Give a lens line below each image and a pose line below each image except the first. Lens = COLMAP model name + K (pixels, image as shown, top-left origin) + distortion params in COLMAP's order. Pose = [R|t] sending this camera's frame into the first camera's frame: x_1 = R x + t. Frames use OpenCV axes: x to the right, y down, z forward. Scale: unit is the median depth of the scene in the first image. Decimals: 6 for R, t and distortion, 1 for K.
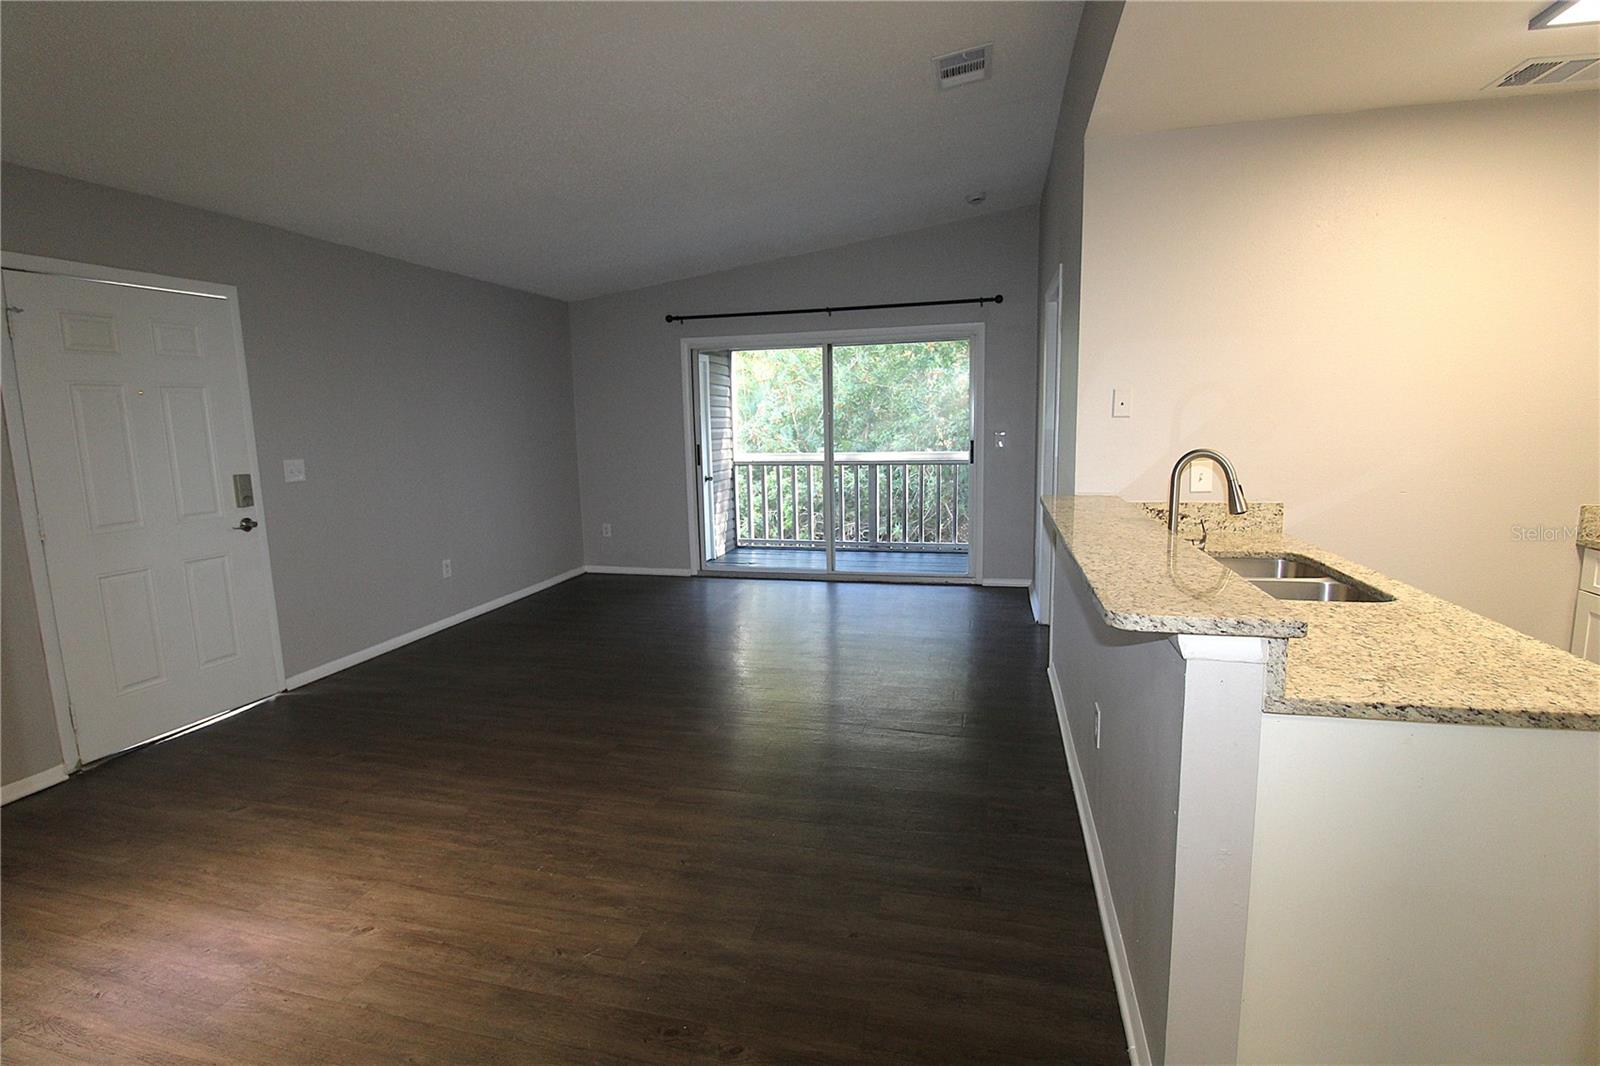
lens RADIAL K [[761.9, 0, 792.6], [0, 761.9, 530.2], [0, 0, 1]] dist [0.002635, -0.016403]
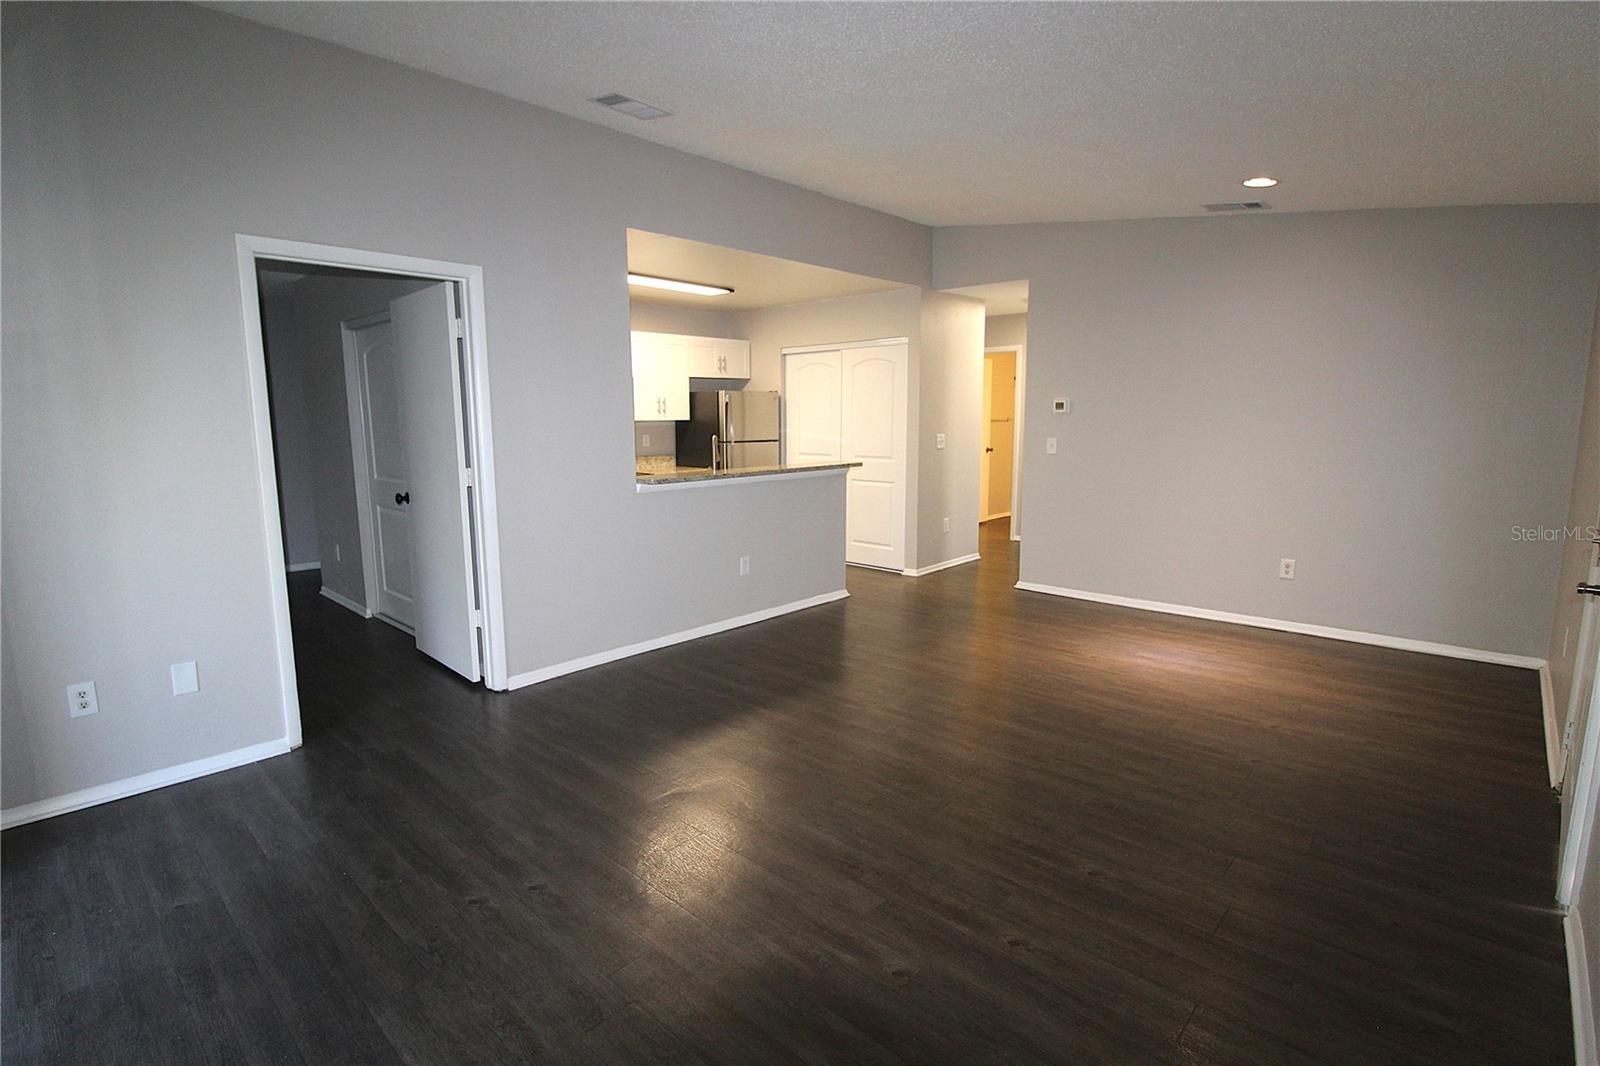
lens RADIAL K [[761.9, 0, 792.6], [0, 761.9, 530.2], [0, 0, 1]] dist [0.002635, -0.016403]
pose [[-0.873340, -0.045378, 0.484993, -0.801218], [0.095011, 0.960659, 0.260973, -0.412071], [-0.477755, 0.273998, -0.834671, 2.909445]]
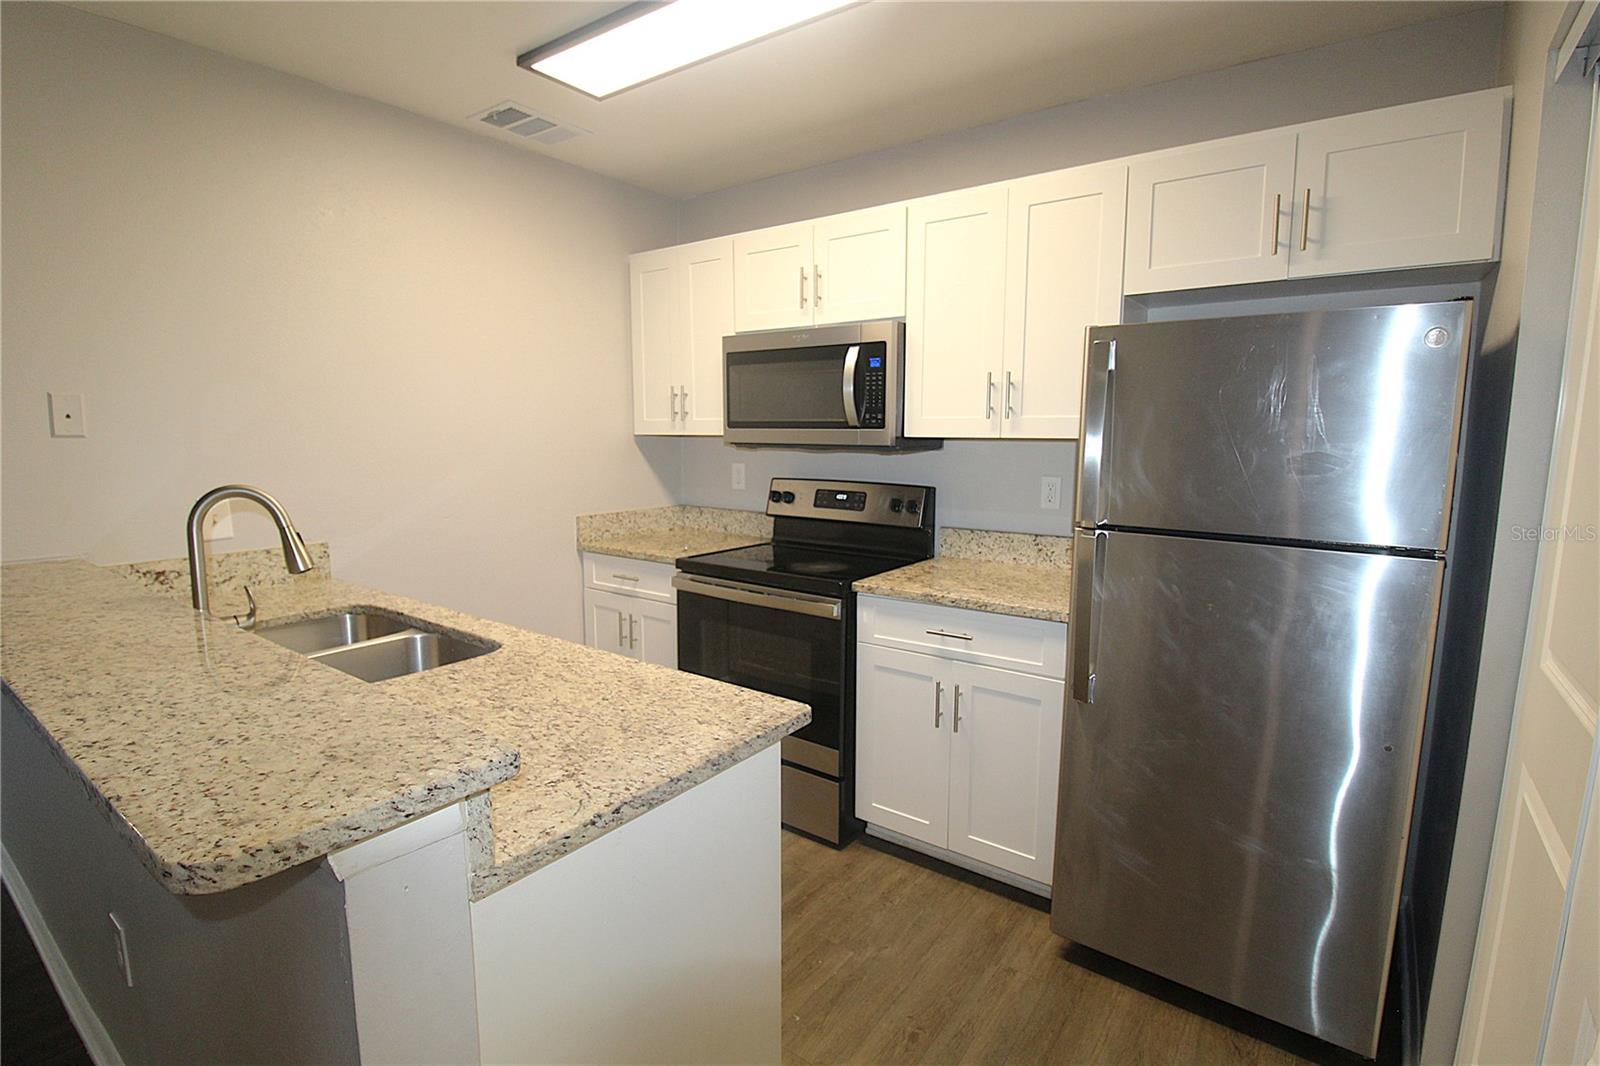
lens RADIAL K [[761.9, 0, 792.6], [0, 761.9, 530.2], [0, 0, 1]] dist [0.002635, -0.016403]
pose [[0.376464, -0.097844, 0.921250, 0.093652], [0.122425, 0.990941, 0.055218, -0.042794], [-0.918306, 0.091996, 0.385032, 0.276532]]
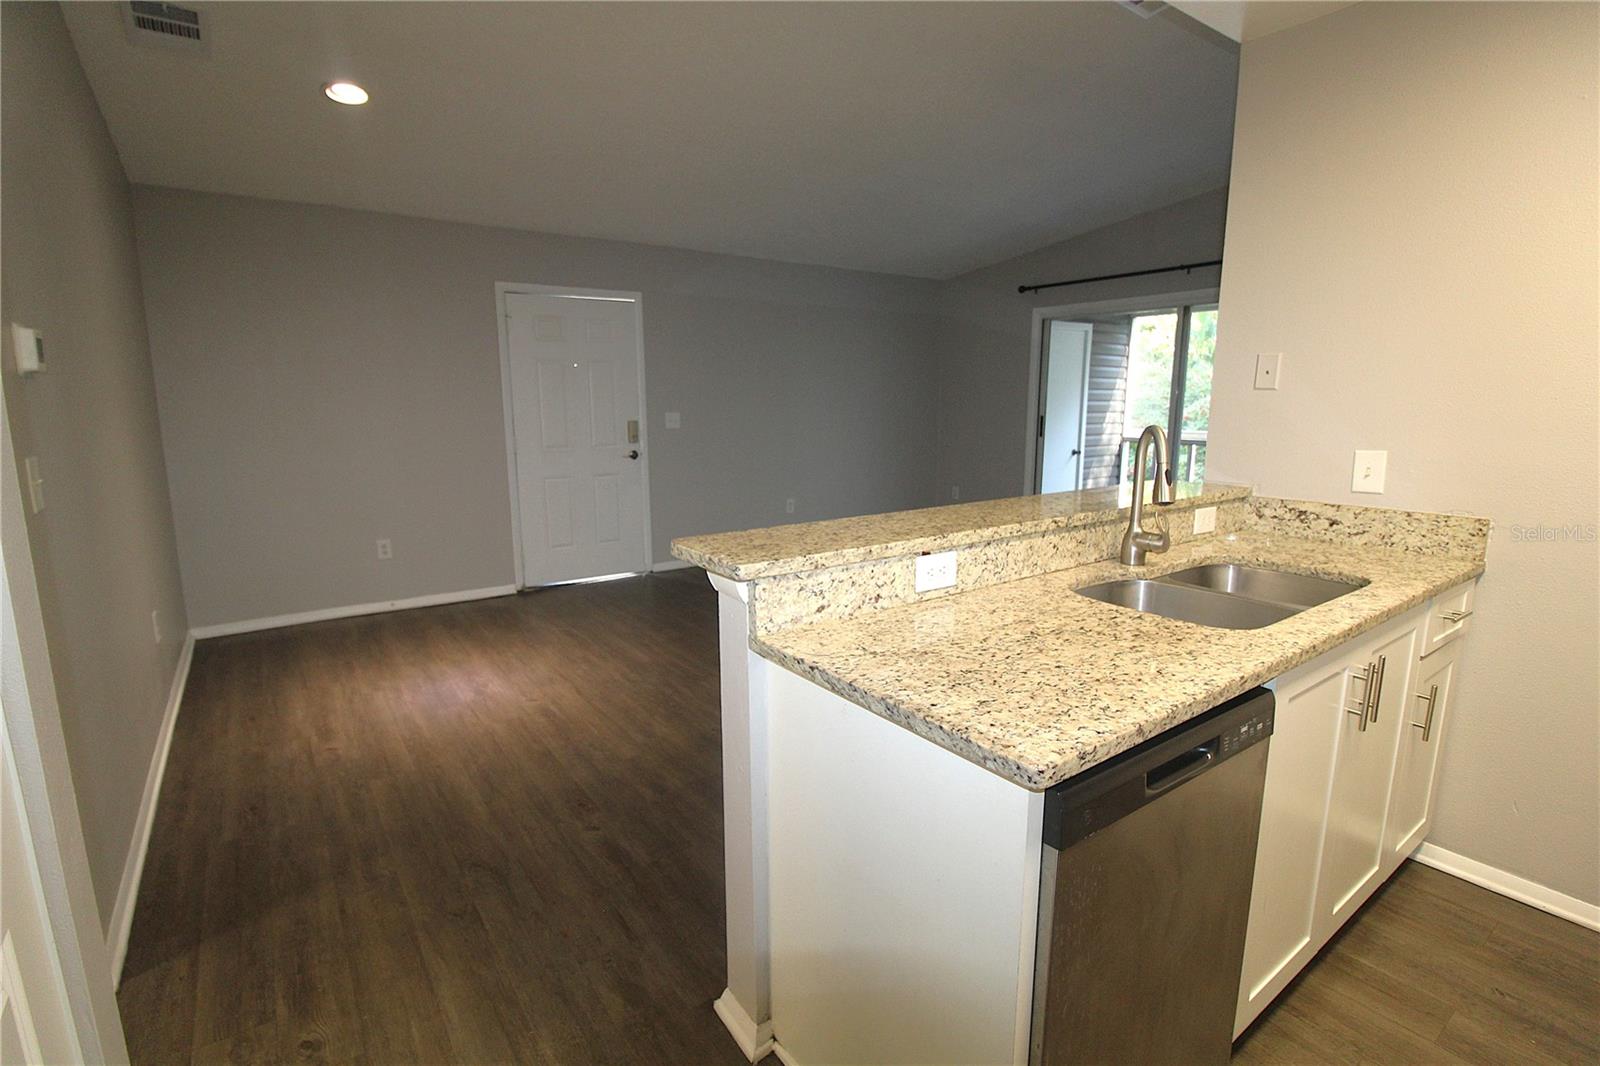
lens RADIAL K [[746.8, 0, 788.4], [0, 746.8, 534.6], [0, 0, 1]] dist [0.002019, -0.015103]
pose [[0.762488, 0.136510, -0.632438, 0.771390], [-0.108066, 0.990628, 0.083537, -0.012728], [0.637914, 0.004650, 0.770093, 0.115571]]
